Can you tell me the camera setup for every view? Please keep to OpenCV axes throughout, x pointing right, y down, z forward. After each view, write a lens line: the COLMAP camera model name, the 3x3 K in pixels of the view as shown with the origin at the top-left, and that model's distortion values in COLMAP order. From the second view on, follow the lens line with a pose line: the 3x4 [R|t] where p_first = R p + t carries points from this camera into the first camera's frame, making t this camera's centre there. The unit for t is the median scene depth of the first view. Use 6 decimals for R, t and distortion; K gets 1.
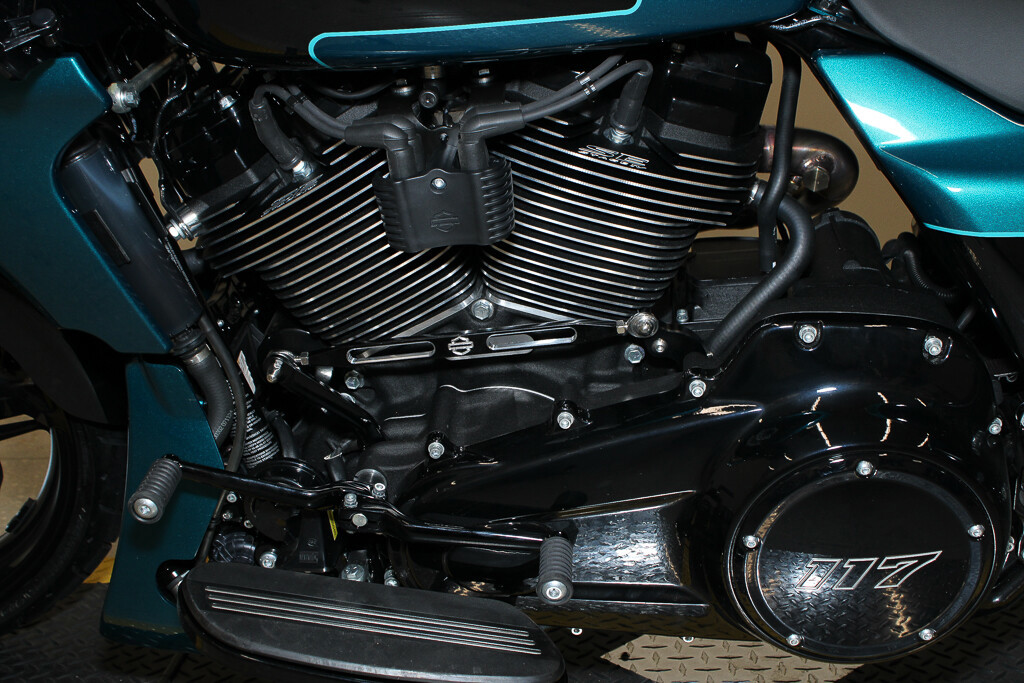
lens RADIAL K [[1326.1, 0, 512.0], [0, 1326.1, 341.5], [0, 0, 1]] dist [-0.002871, -0.005891]
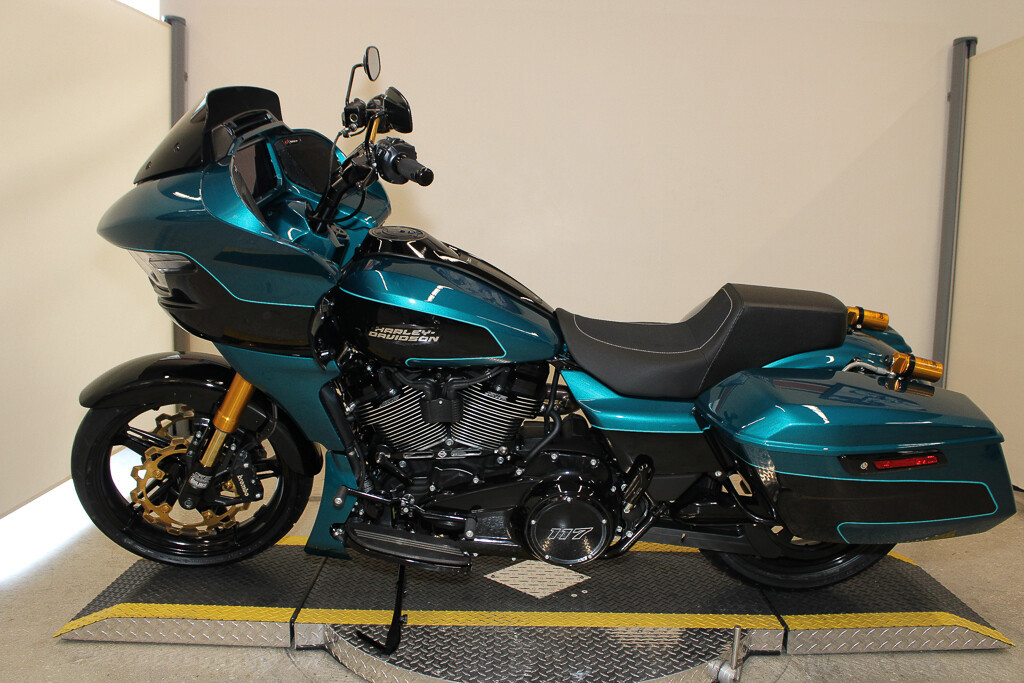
lens RADIAL K [[841.1, 0, 510.8], [0, 841.1, 353.4], [0, 0, 1]] dist [-0.169422, 0.151100]
pose [[0.995087, 0.062249, 0.076986, -0.044818], [-0.052753, 0.991400, -0.119759, -0.004087], [-0.083779, 0.115109, 0.989814, -0.919340]]
